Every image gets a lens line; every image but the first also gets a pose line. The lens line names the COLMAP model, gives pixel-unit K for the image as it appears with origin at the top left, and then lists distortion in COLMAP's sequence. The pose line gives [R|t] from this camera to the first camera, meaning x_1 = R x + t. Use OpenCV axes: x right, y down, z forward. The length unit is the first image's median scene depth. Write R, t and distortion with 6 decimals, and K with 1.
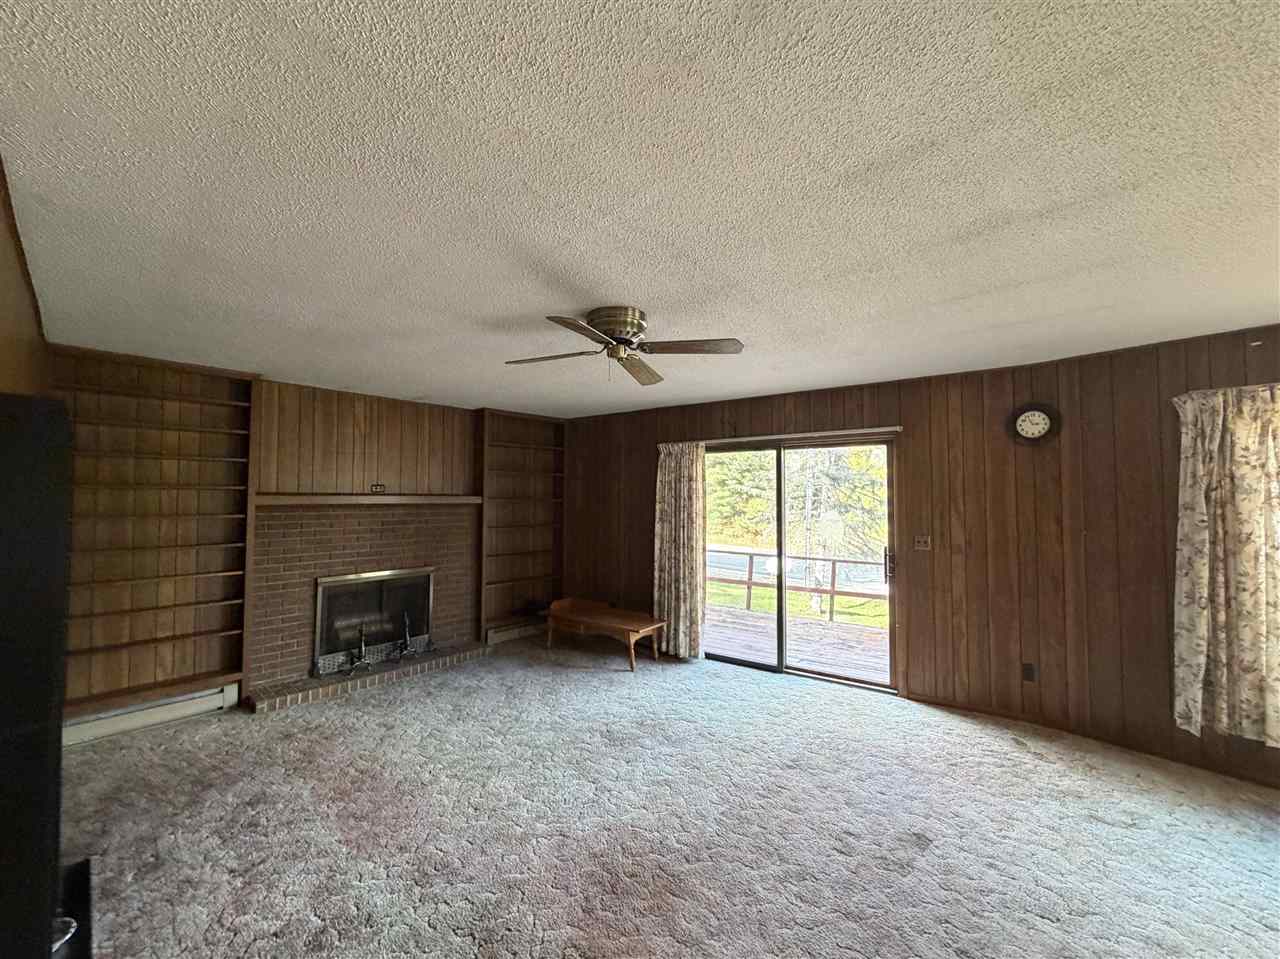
lens RADIAL K [[505.7, 0, 635.0], [0, 505.7, 481.5], [0, 0, 1]] dist [0.001482, -0.000399]
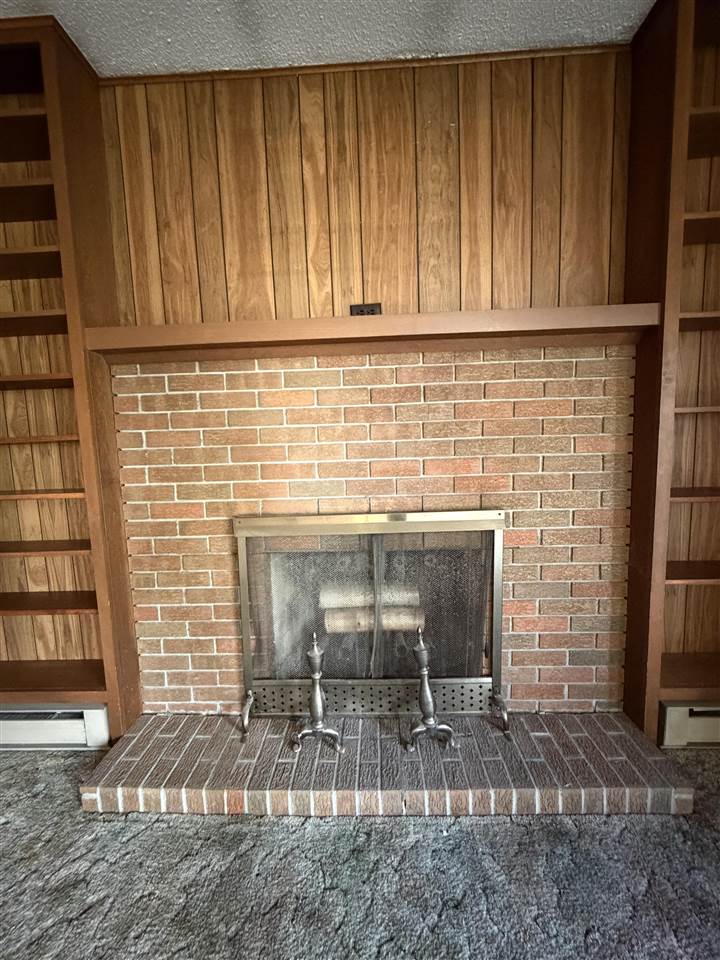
lens RADIAL K [[379.3, 0, 362.1], [0, 379.3, 478.4], [0, 0, 1]] dist [0.001482, -0.000399]
pose [[0.652655, 0.054287, -0.755708, -0.306937], [0.060318, 0.990541, 0.123250, 0.124552], [0.755251, -0.126022, 0.643207, 0.894201]]
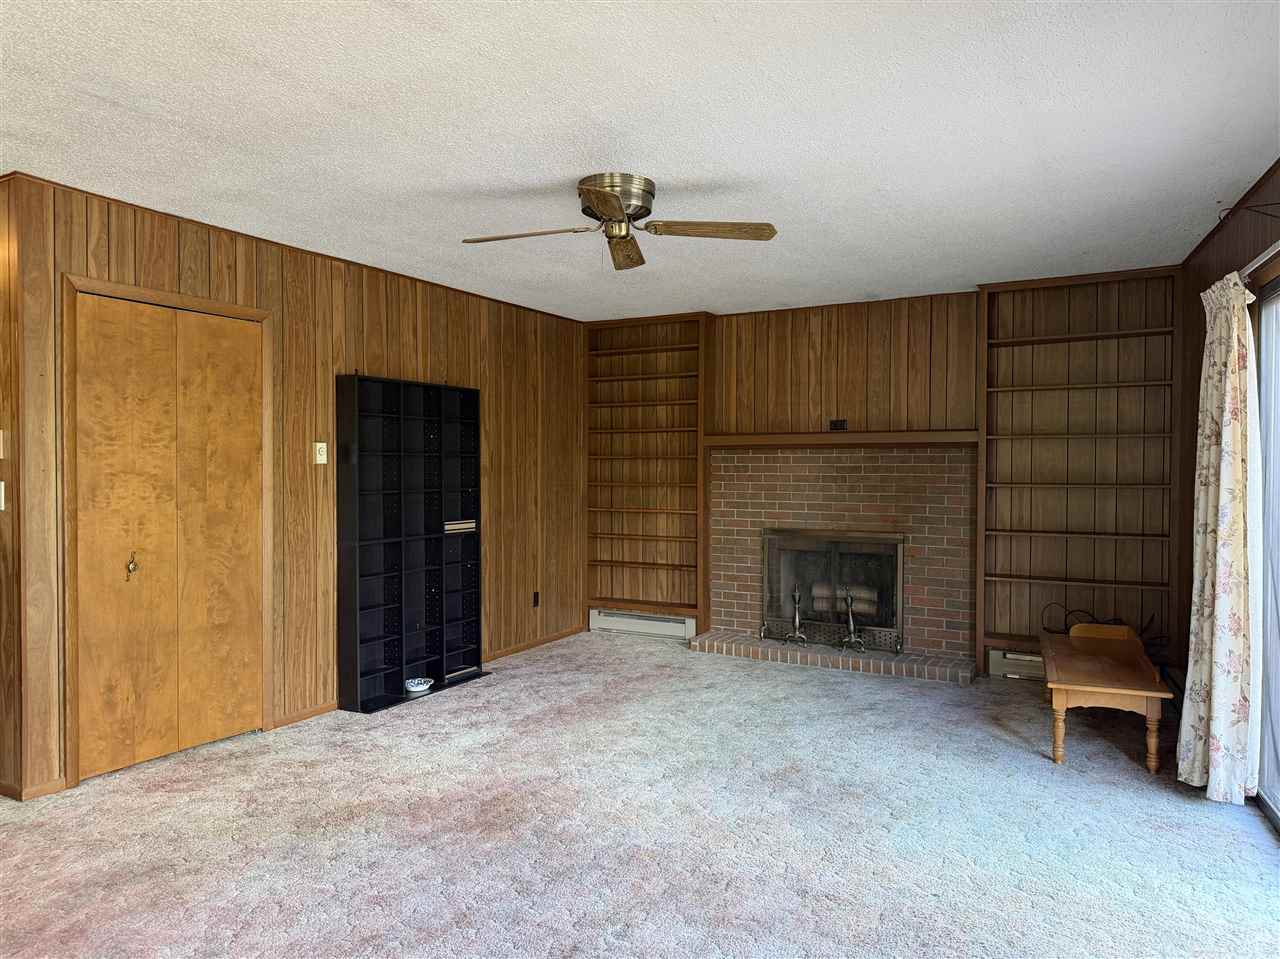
lens RADIAL K [[875.0, 0, 640.0], [0, 875.0, 479.5], [0, 0, 1]] dist [0.072602, -0.003957]
pose [[0.242274, 0.016283, -0.970071, 0.832825], [0.032800, 0.999150, 0.024963, 0.061075], [0.969653, -0.037866, 0.241534, 0.430825]]
